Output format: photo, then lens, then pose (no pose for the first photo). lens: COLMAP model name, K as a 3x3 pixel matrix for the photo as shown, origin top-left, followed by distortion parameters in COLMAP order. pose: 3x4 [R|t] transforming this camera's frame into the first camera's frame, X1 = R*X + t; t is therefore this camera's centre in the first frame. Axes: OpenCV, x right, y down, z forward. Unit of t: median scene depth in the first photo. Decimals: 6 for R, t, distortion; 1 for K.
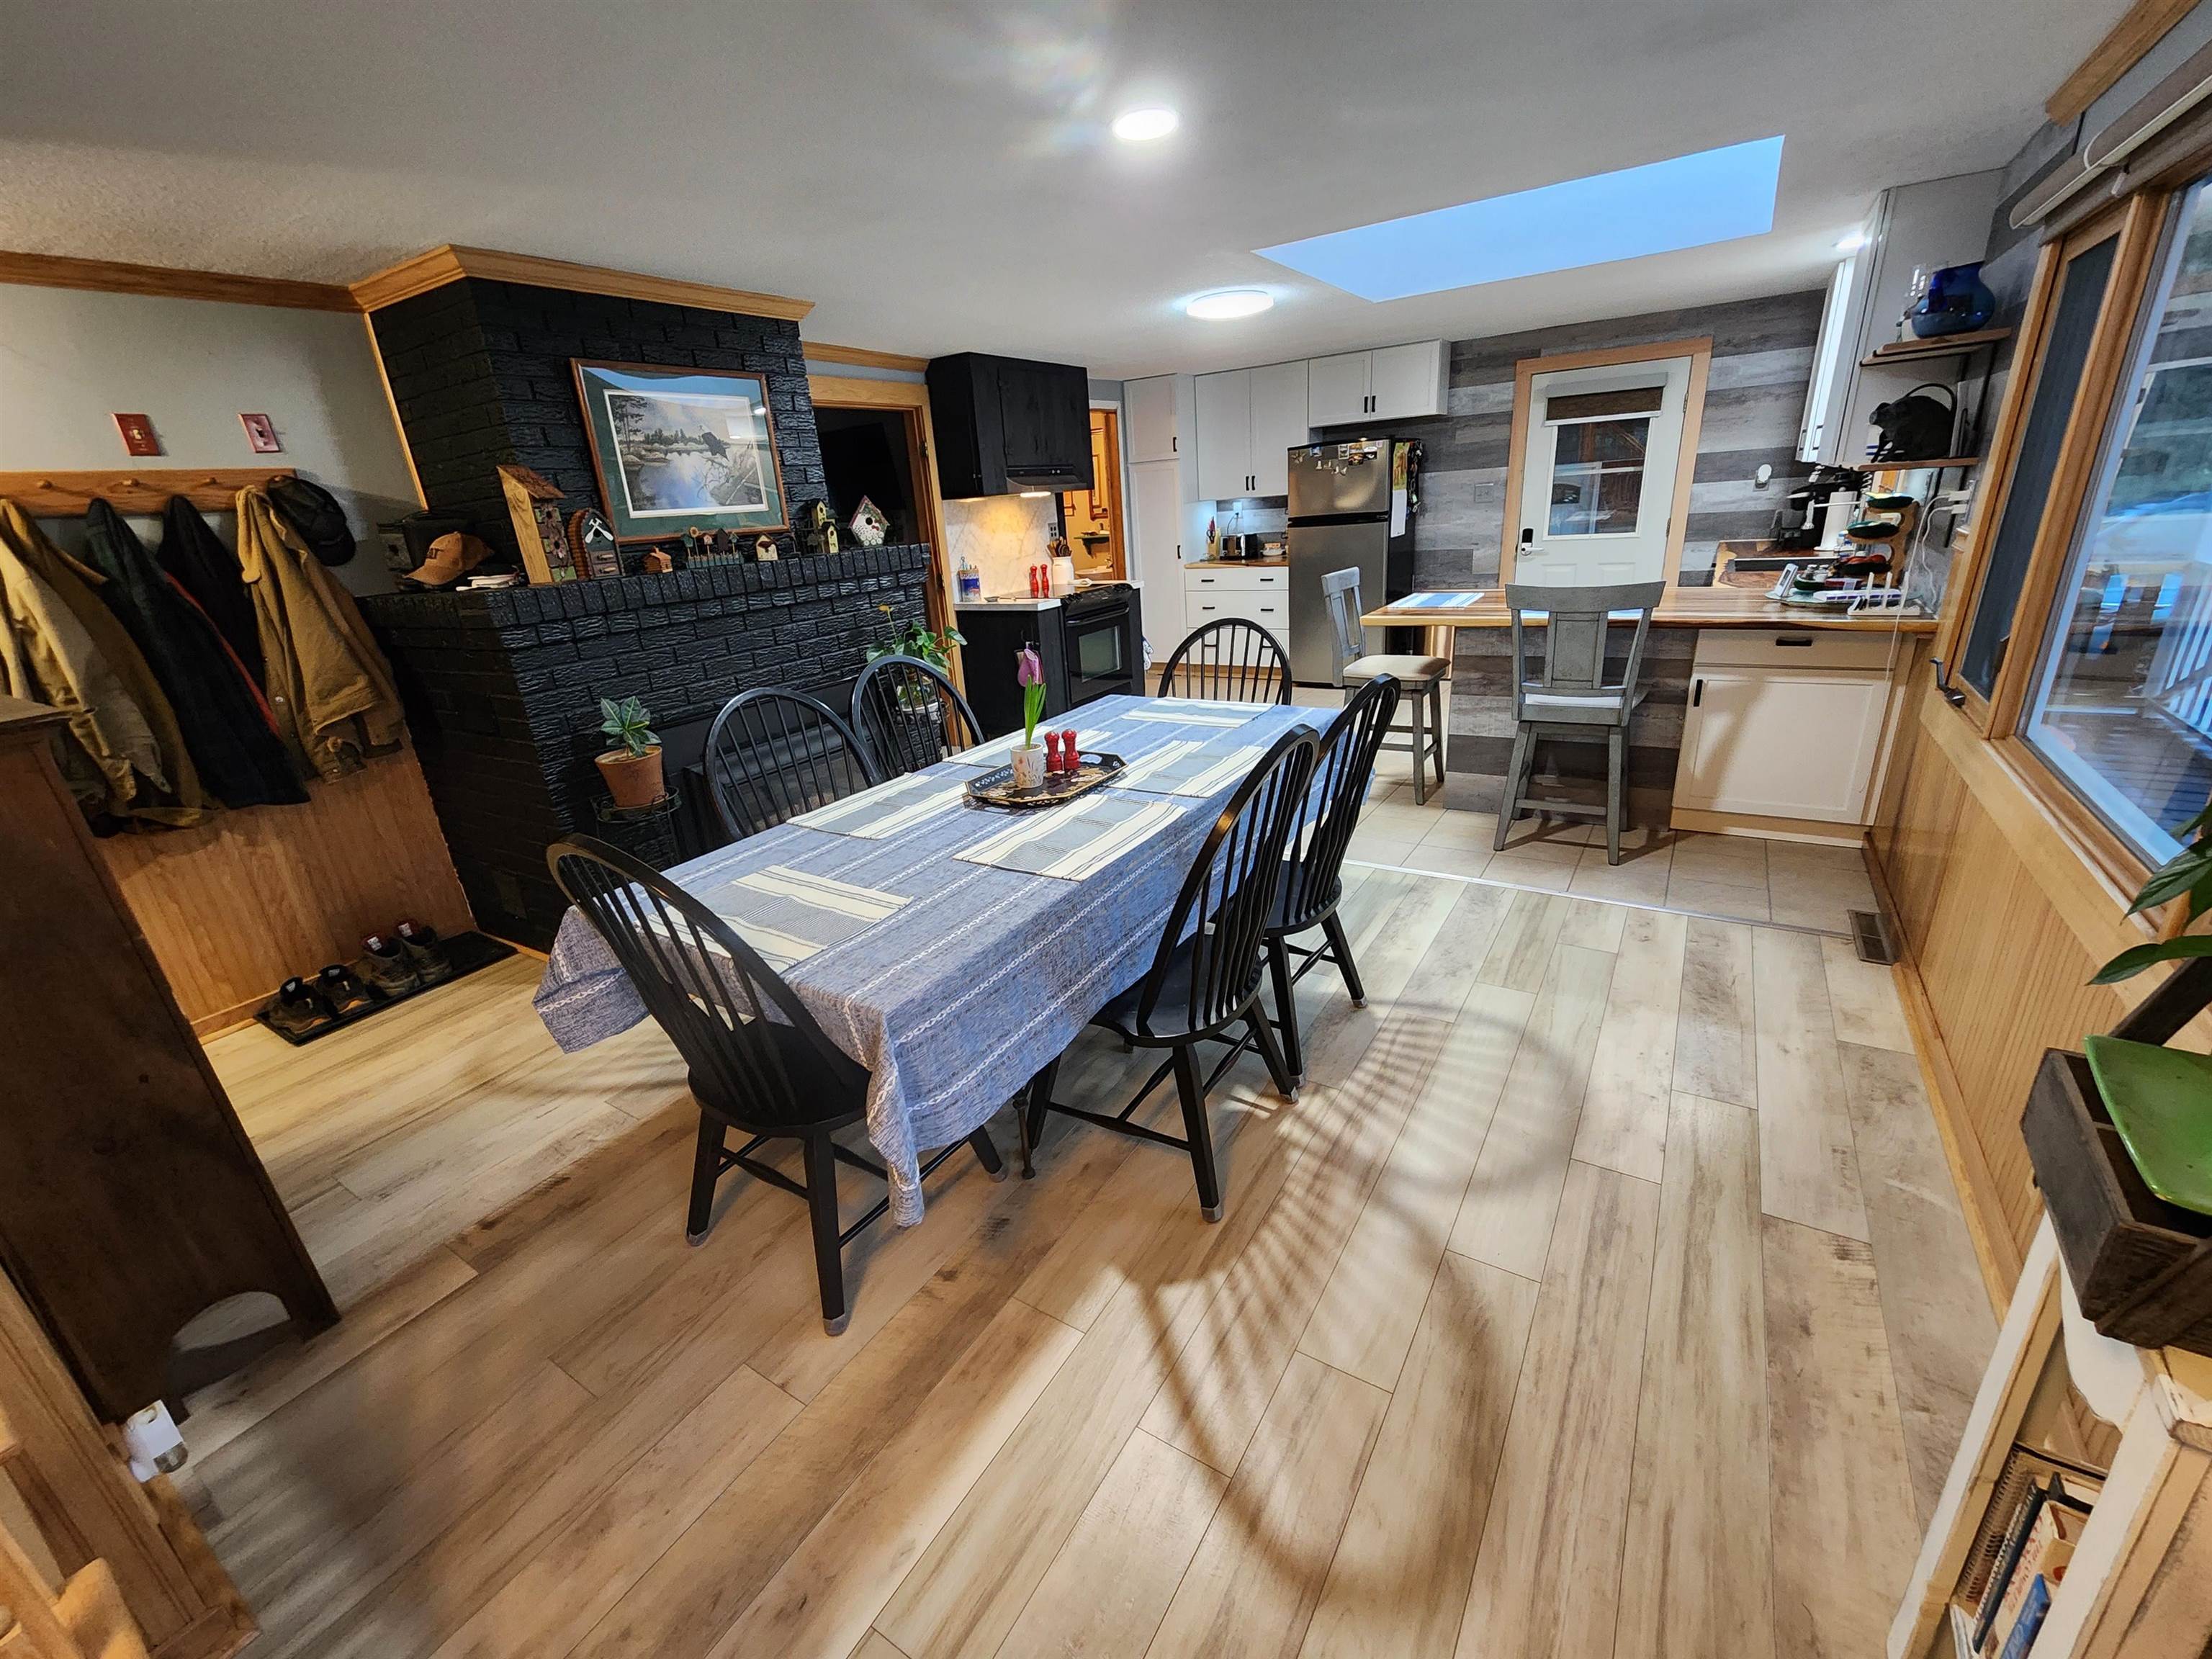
lens RADIAL K [[910.4, 0, 1099.6], [0, 910.4, 829.1], [0, 0, 1]] dist [0.001765, -0.001045]
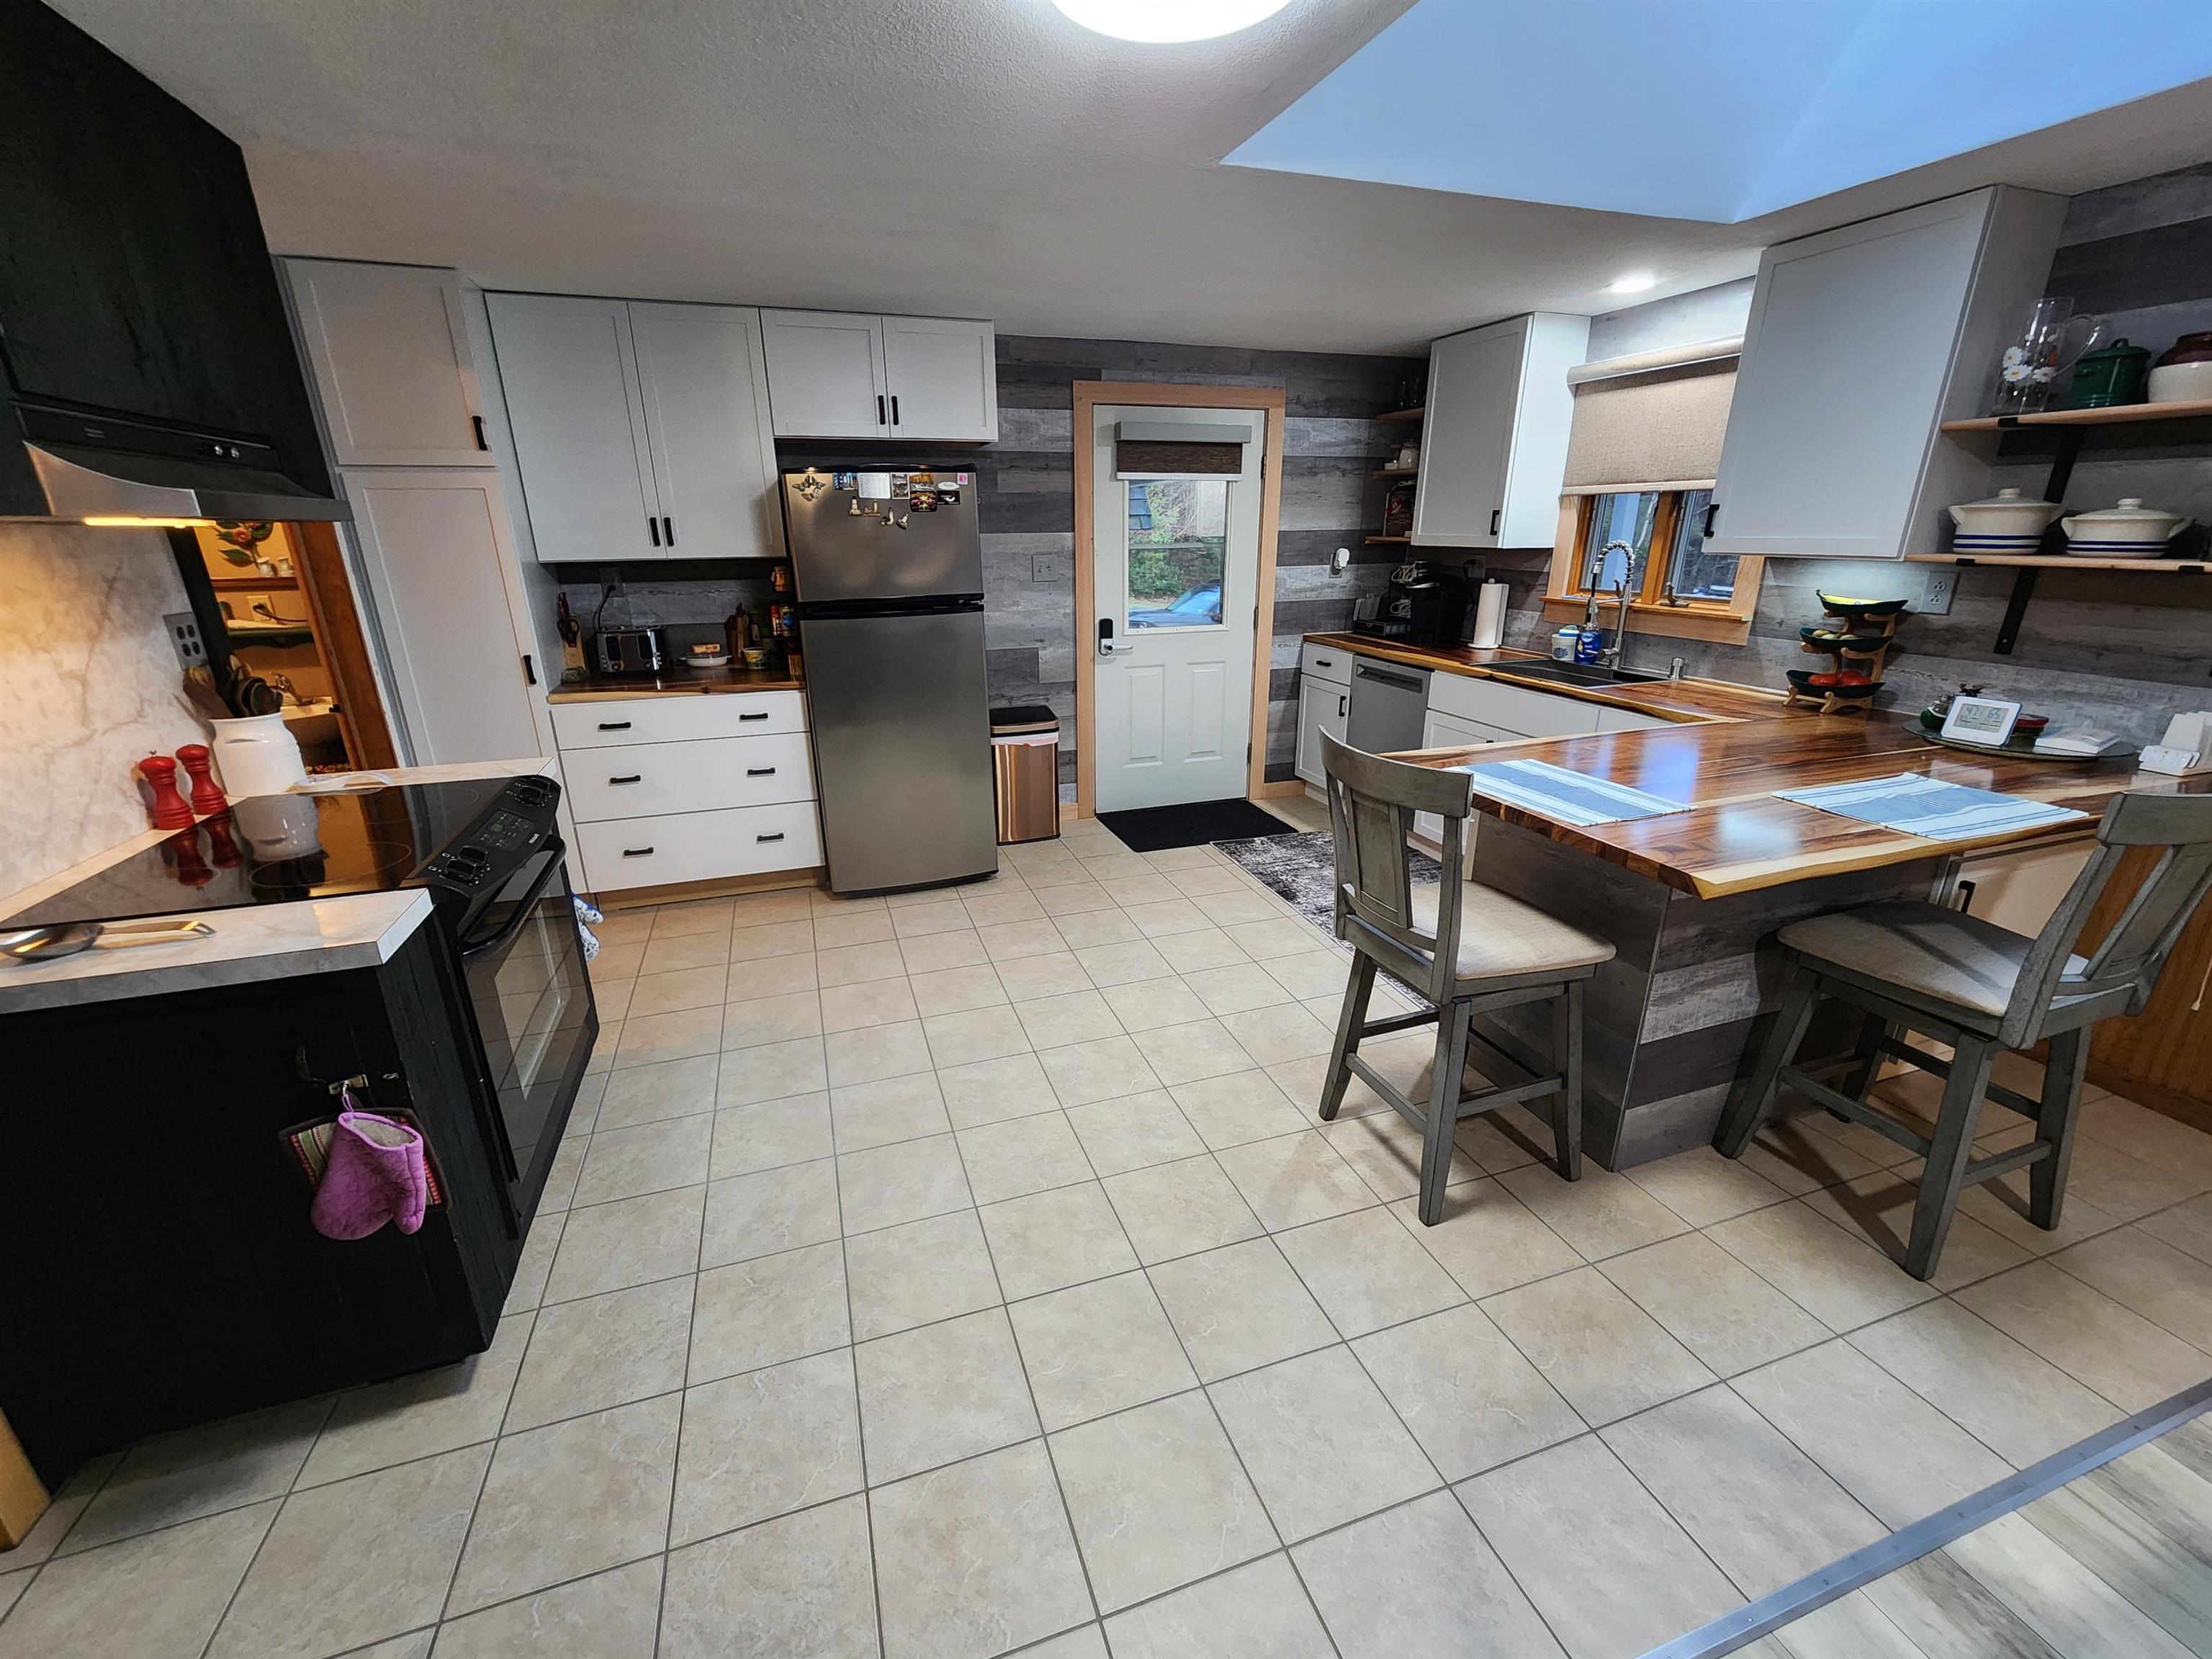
lens RADIAL K [[910.4, 0, 1092.9], [0, 910.4, 834.4], [0, 0, 1]] dist [0.001765, -0.001045]
pose [[0.624955, -0.189547, 0.757300, -0.124372], [0.234512, 0.970854, 0.049469, -0.229209], [-0.744604, 0.146680, 0.651191, 0.638732]]
